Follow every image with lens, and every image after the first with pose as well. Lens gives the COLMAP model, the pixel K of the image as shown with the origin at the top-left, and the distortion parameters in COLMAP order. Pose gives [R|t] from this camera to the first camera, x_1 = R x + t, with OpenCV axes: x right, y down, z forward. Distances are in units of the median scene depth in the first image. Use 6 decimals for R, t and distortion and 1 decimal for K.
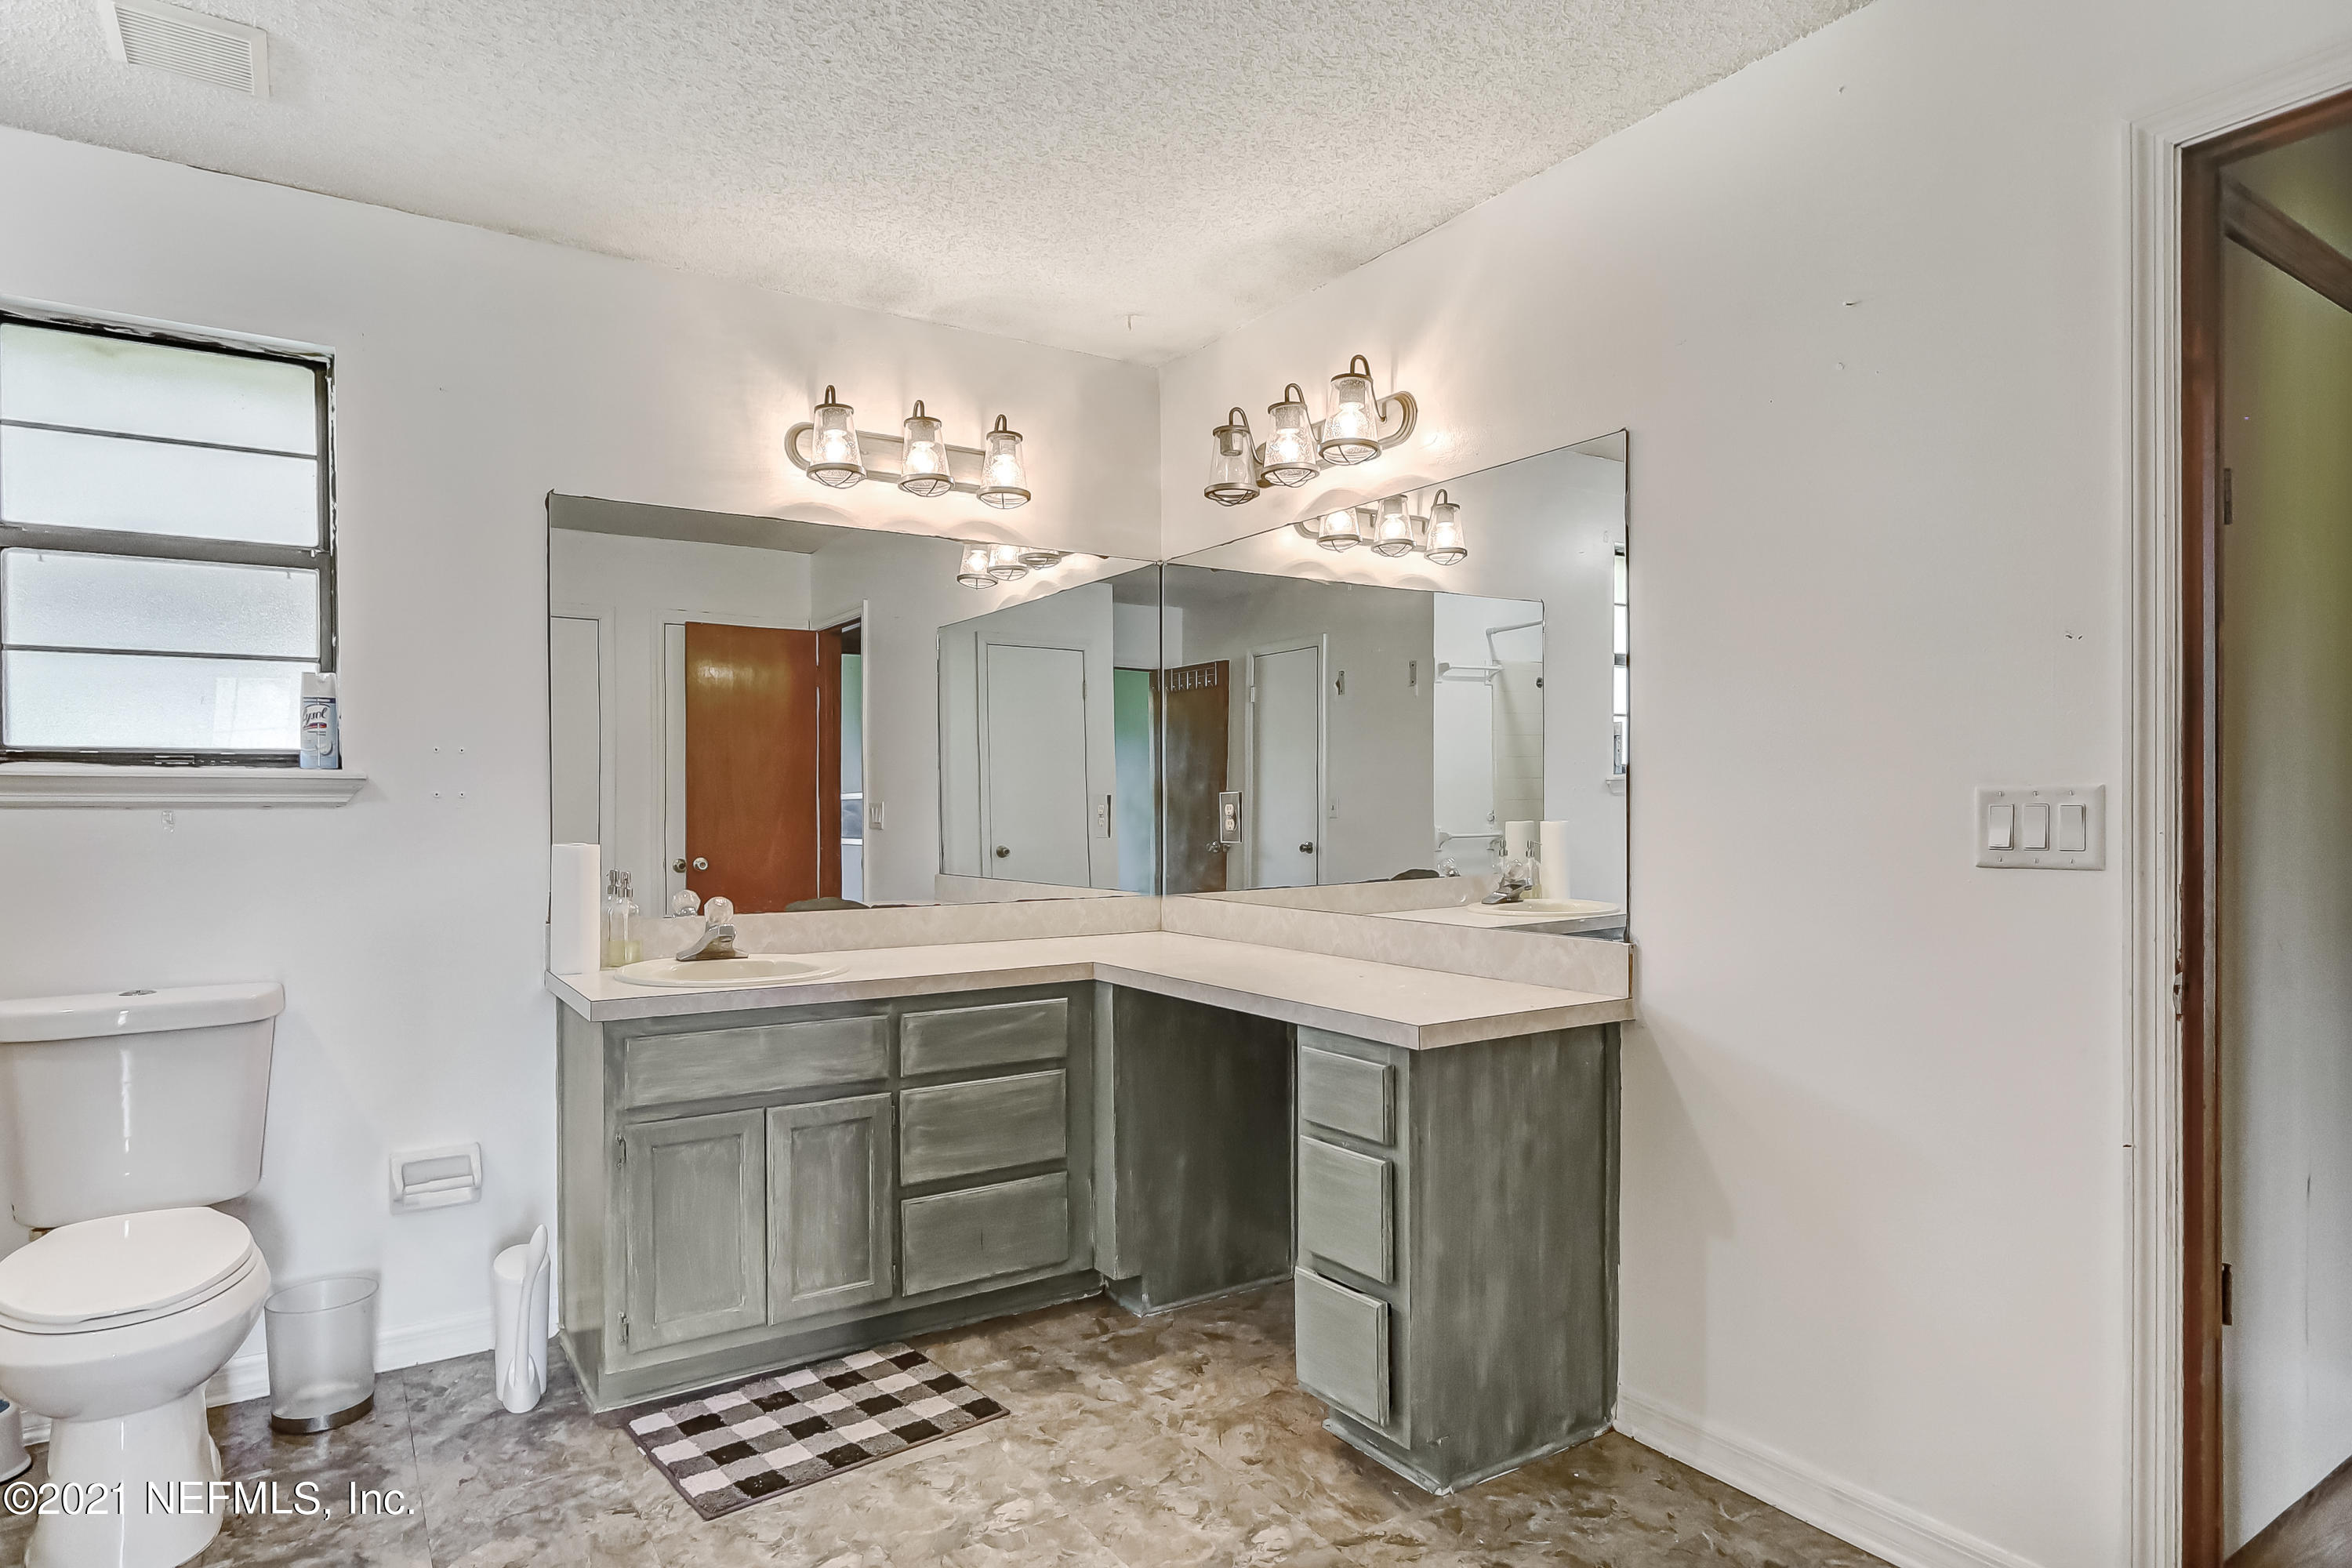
lens RADIAL K [[1307.1, 0, 1179.6], [0, 1307.1, 800.0], [0, 0, 1]] dist [0.004160, 0.001672]
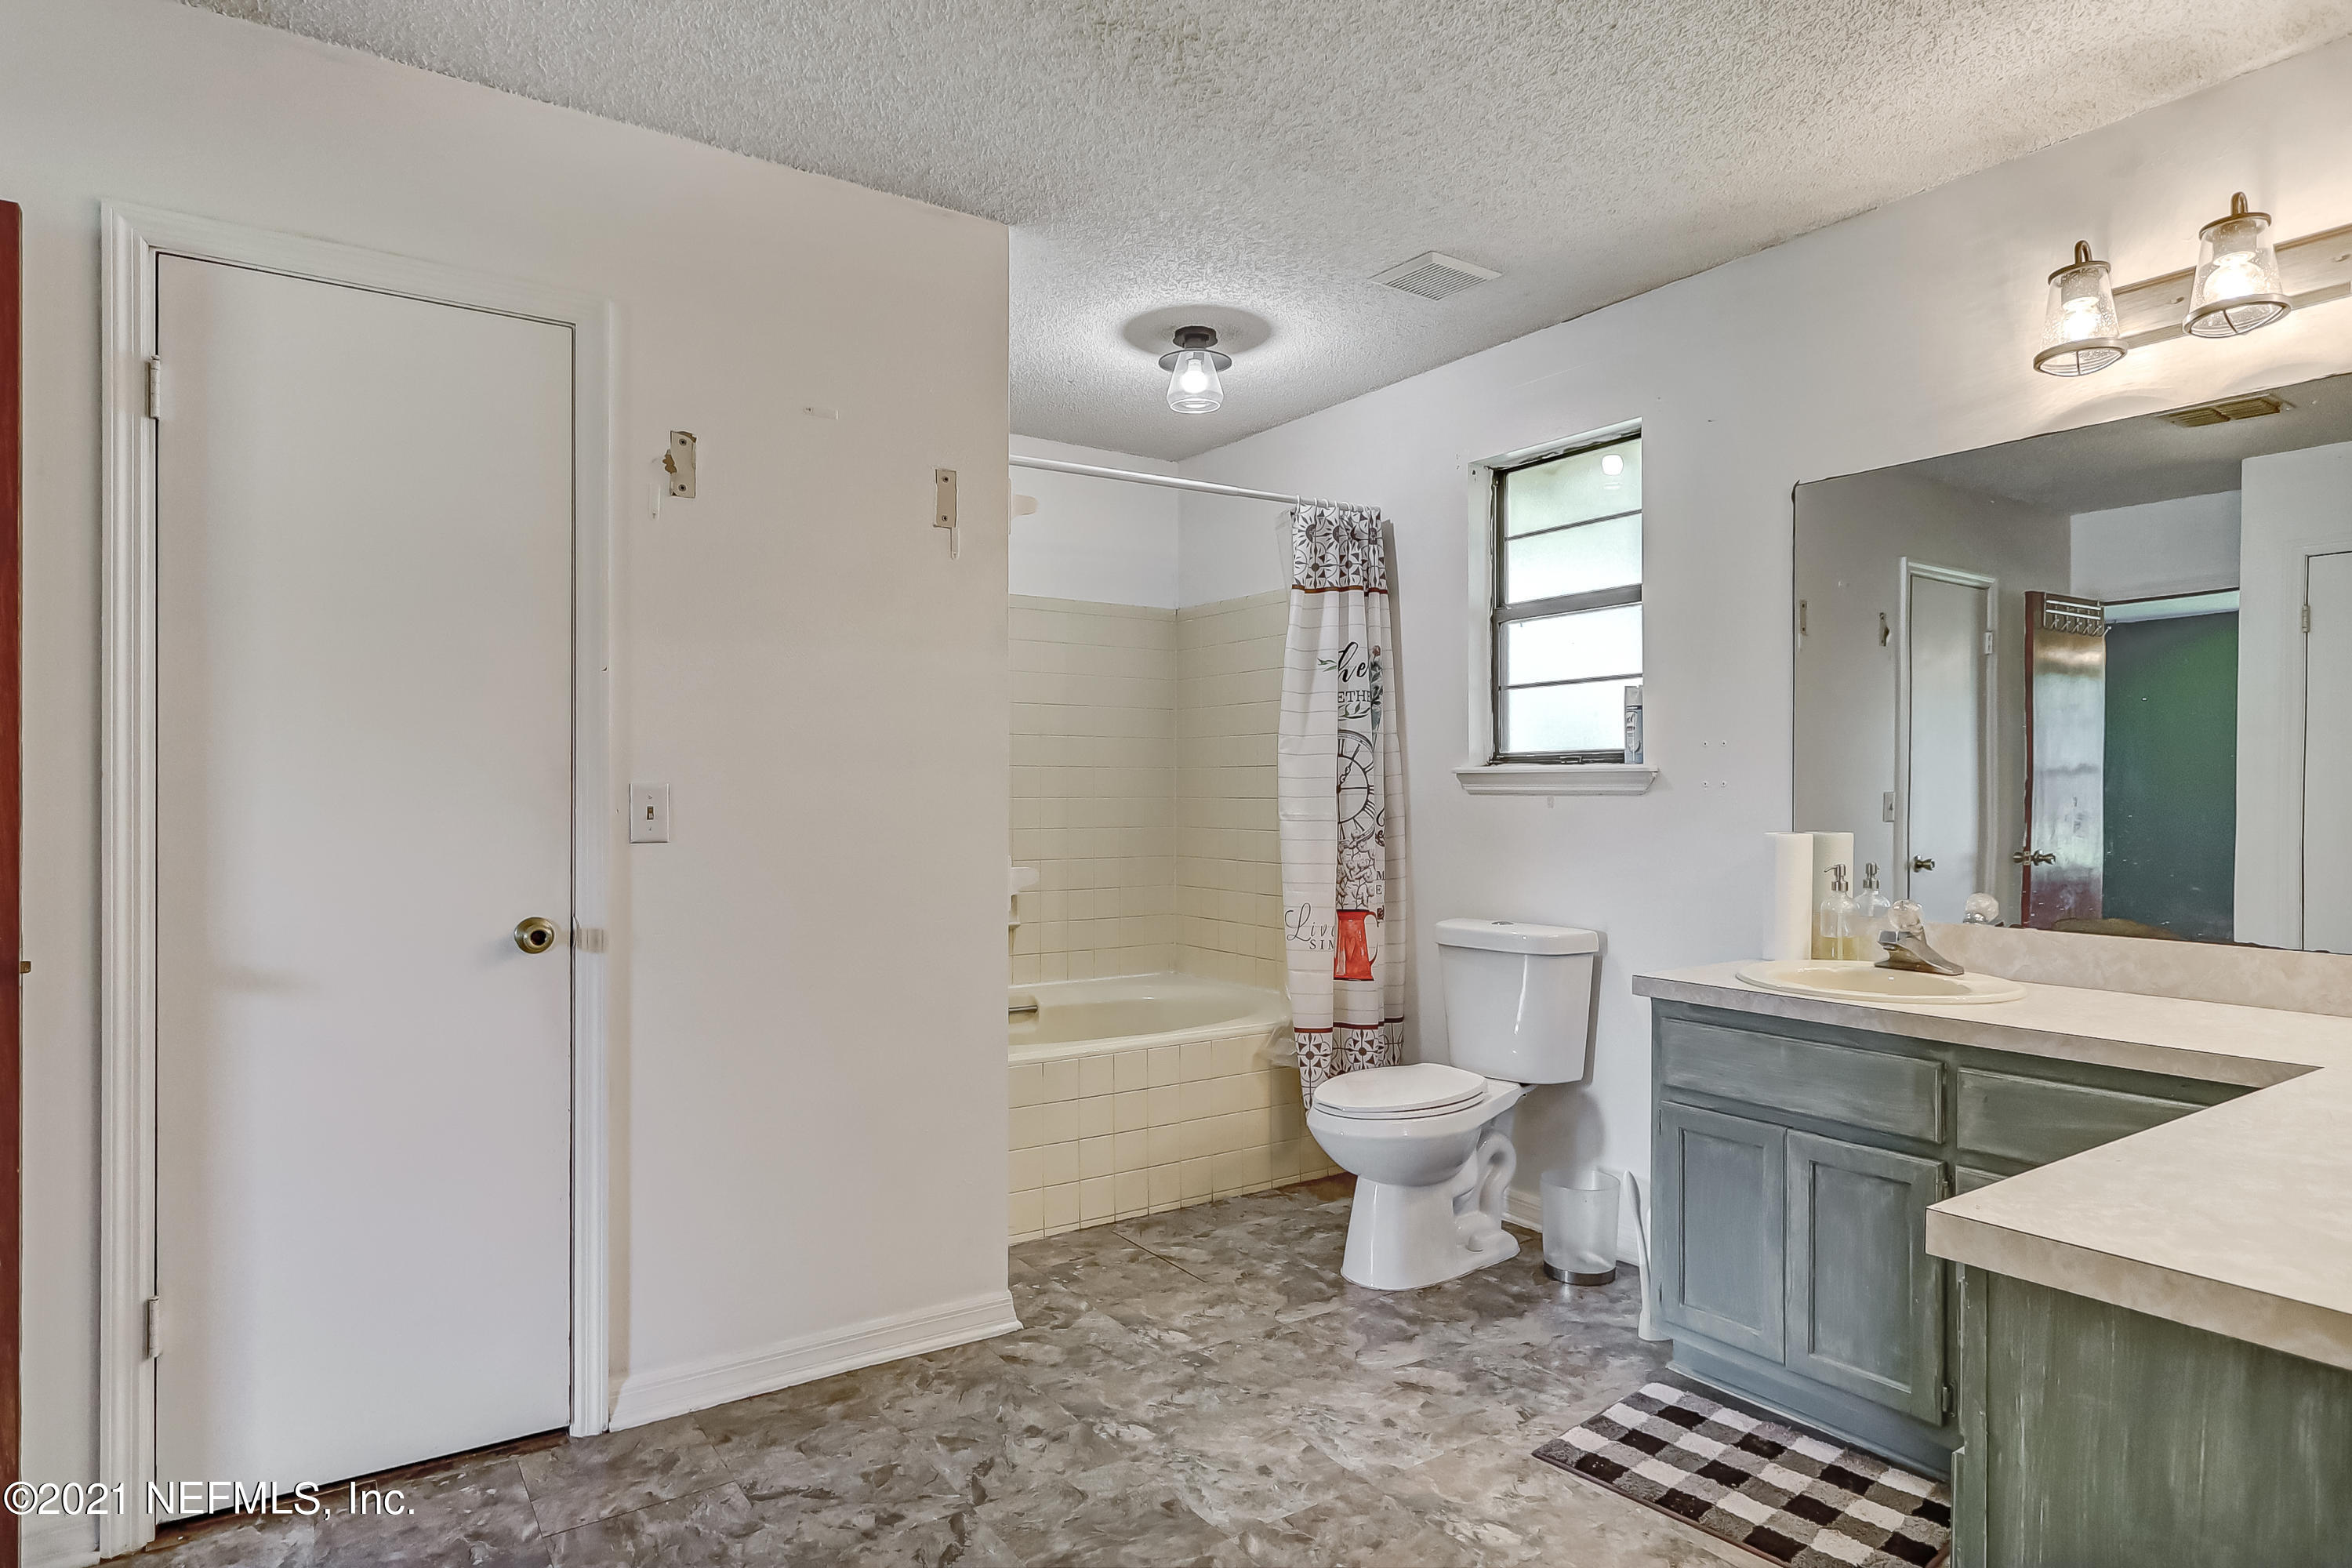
lens RADIAL K [[1307.1, 0, 1178.8], [0, 1307.1, 787.5], [0, 0, 1]] dist [0.004160, 0.001672]
pose [[0.033702, -0.000355, -0.999432, 0.561555], [0.002927, 0.999996, -0.000257, -0.002194], [0.999428, -0.002916, 0.033703, 0.532776]]
